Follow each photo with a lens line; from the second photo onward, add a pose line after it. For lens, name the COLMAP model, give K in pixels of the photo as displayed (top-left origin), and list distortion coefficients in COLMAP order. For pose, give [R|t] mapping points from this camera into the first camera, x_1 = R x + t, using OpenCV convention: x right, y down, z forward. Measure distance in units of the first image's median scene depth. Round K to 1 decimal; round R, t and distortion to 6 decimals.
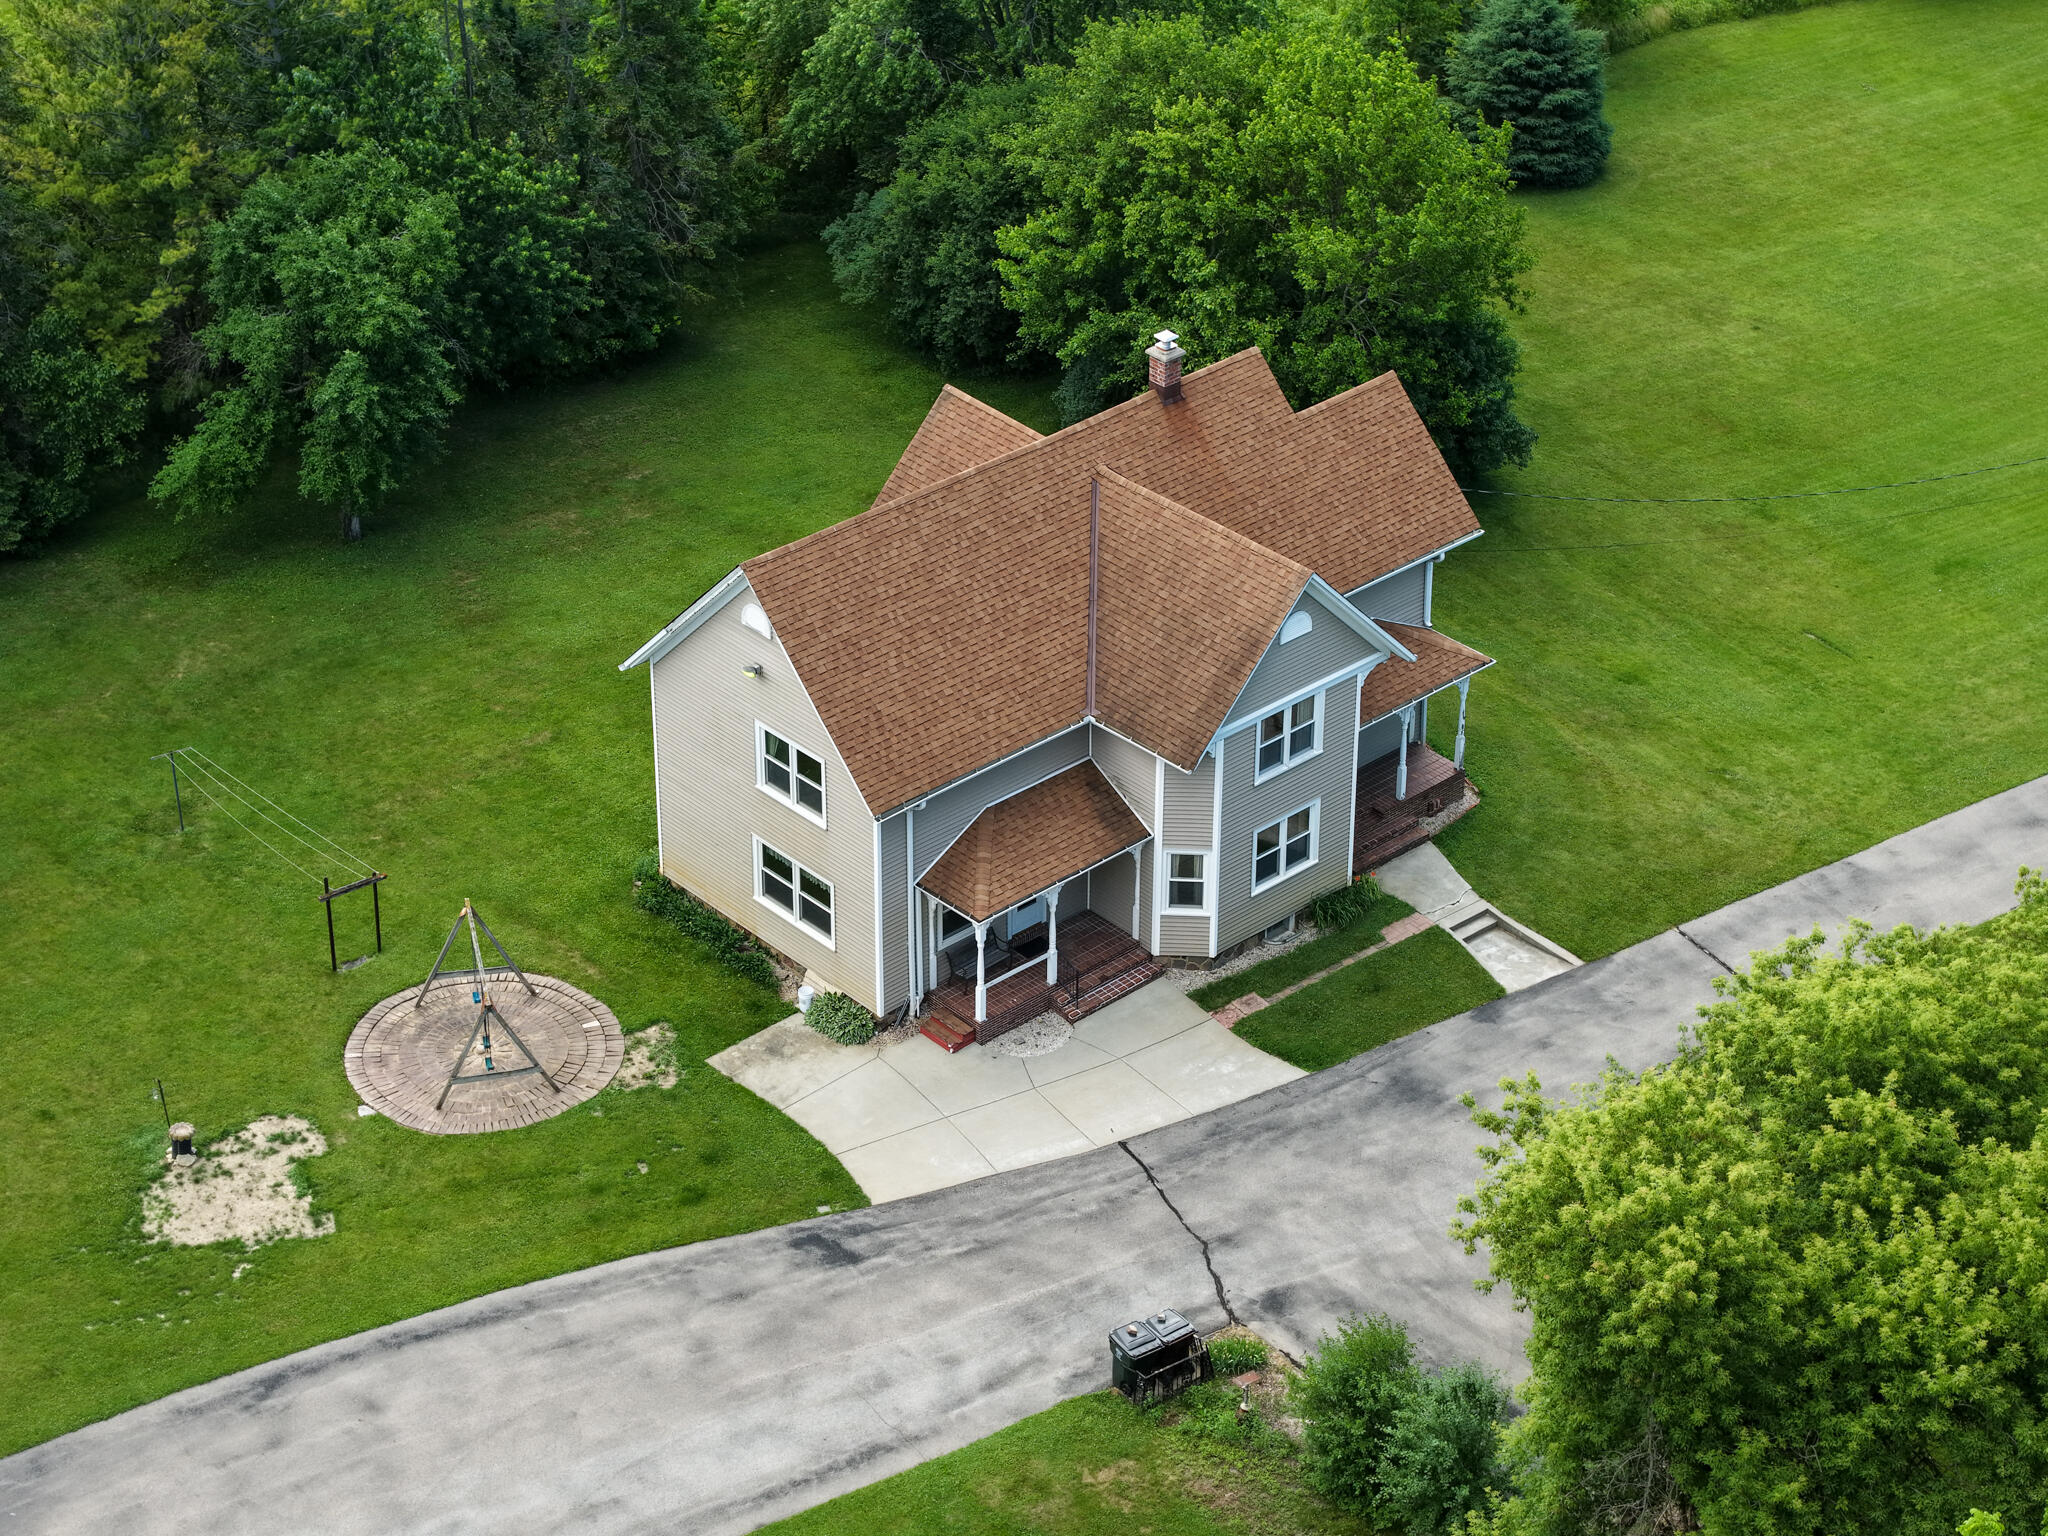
lens RADIAL K [[4171.4, 0, 1022.8], [0, 4171.4, 762.4], [0, 0, 1]] dist [-0.277784, 0.000000]
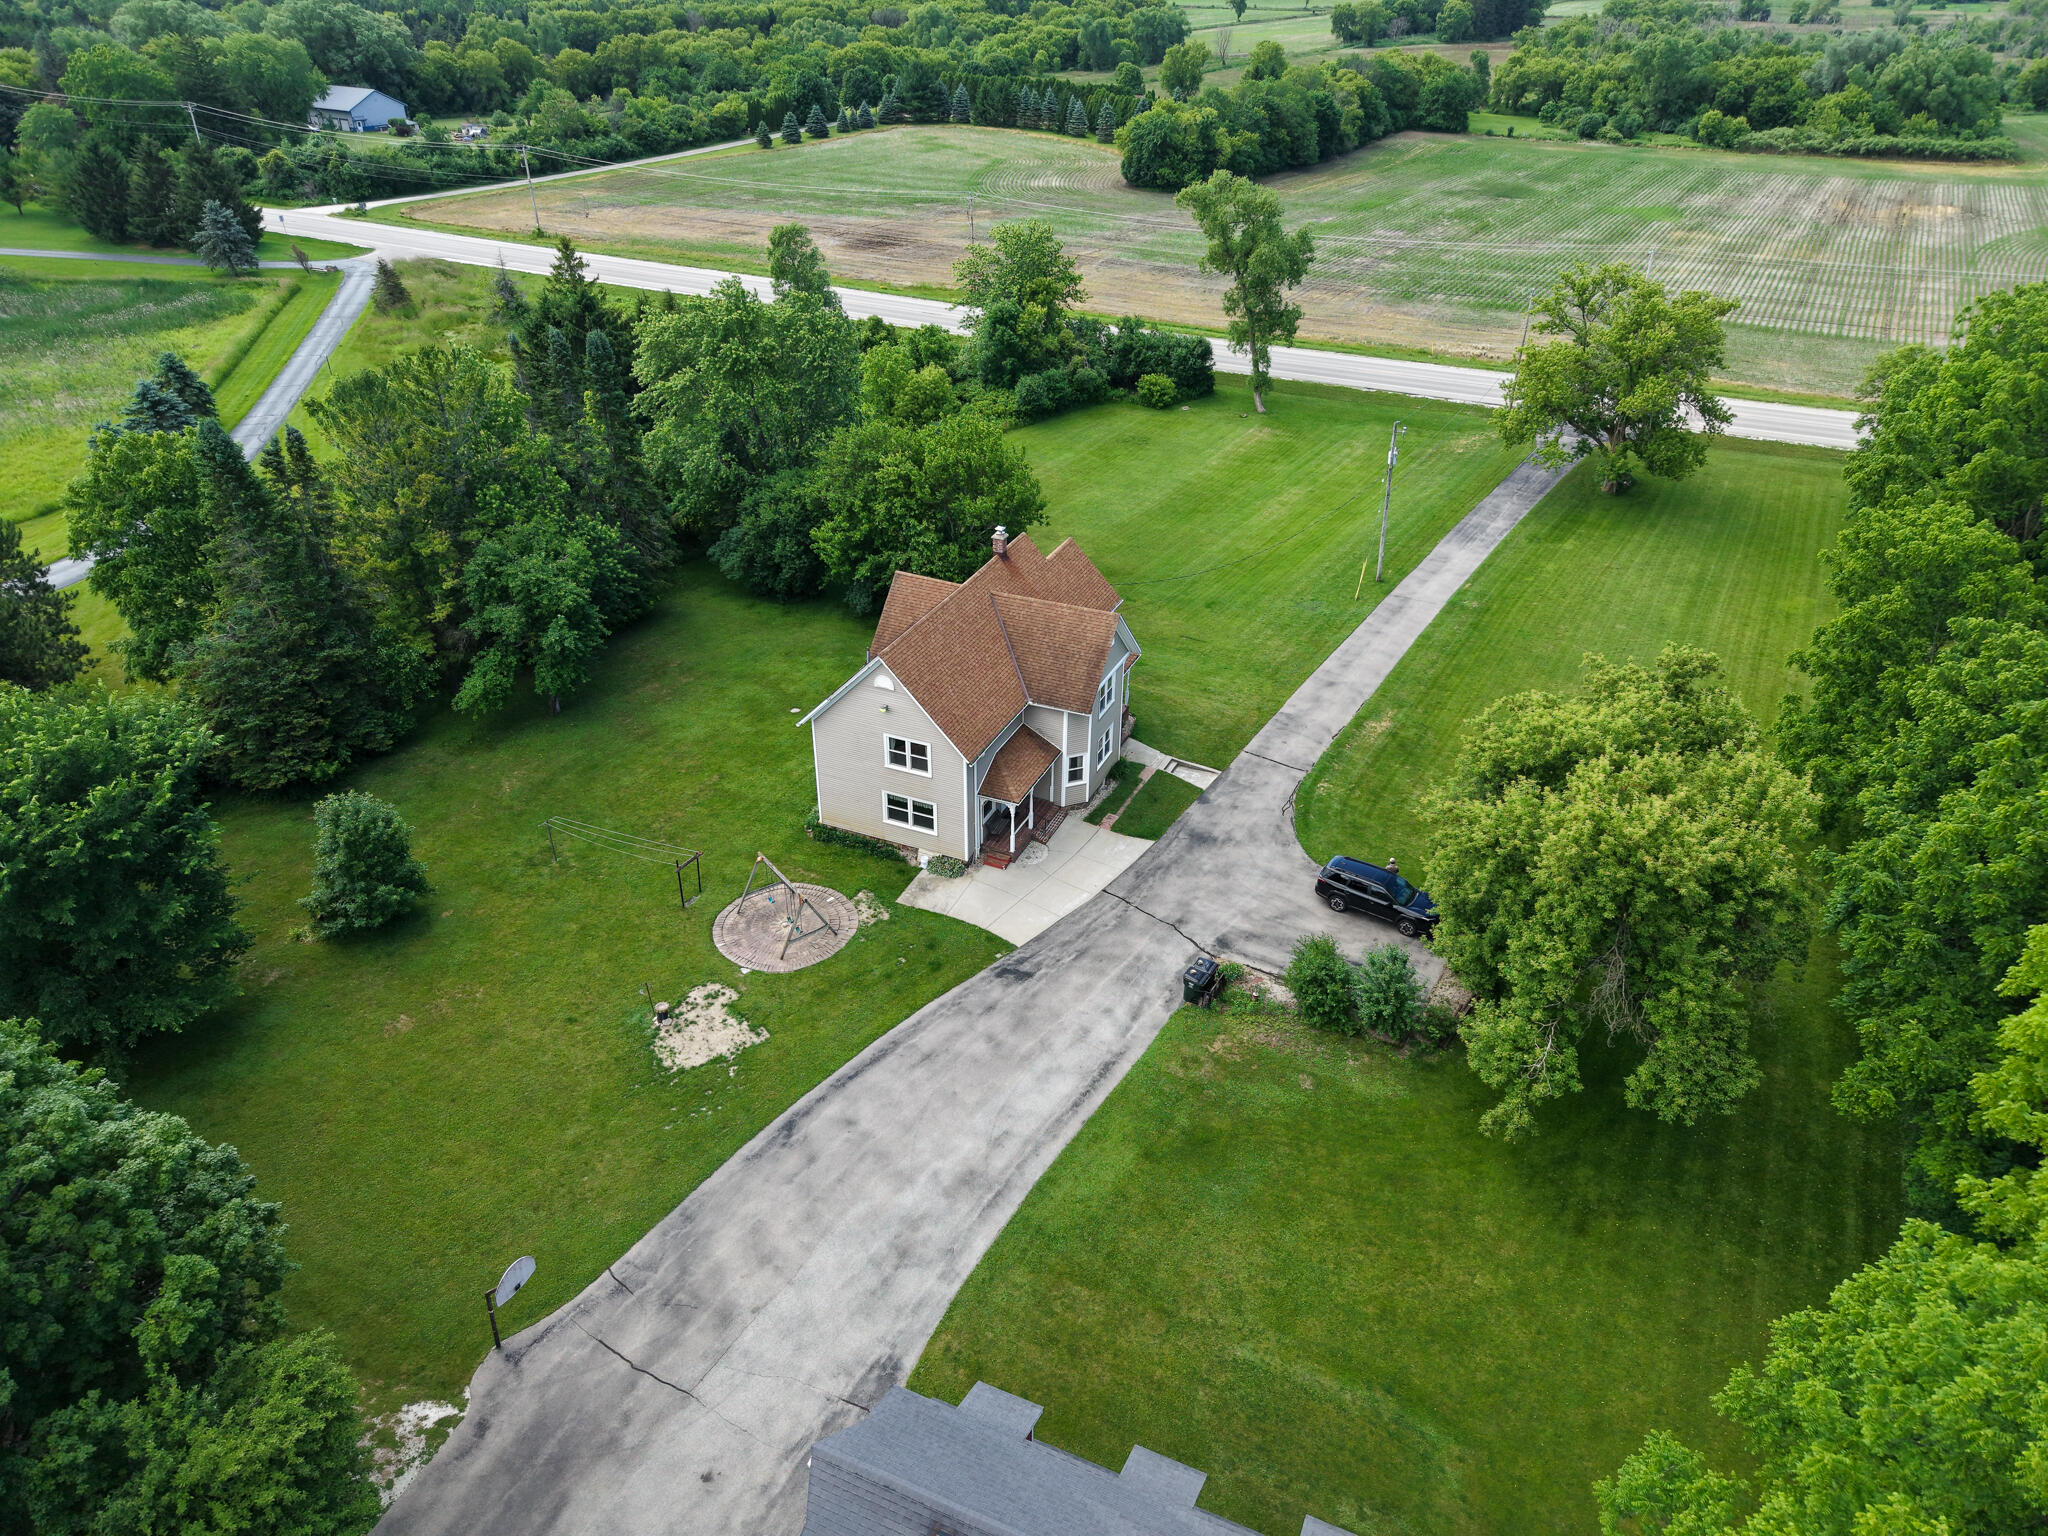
lens RADIAL K [[1330.3, 0, 1030.8], [0, 1330.3, 776.8], [0, 0, 1]] dist [0.004283, -0.003214]
pose [[0.913947, -0.209612, 0.347512, -0.226422], [0.208849, 0.977125, 0.040114, -0.000406], [-0.347971, 0.035915, 0.936817, 0.361361]]
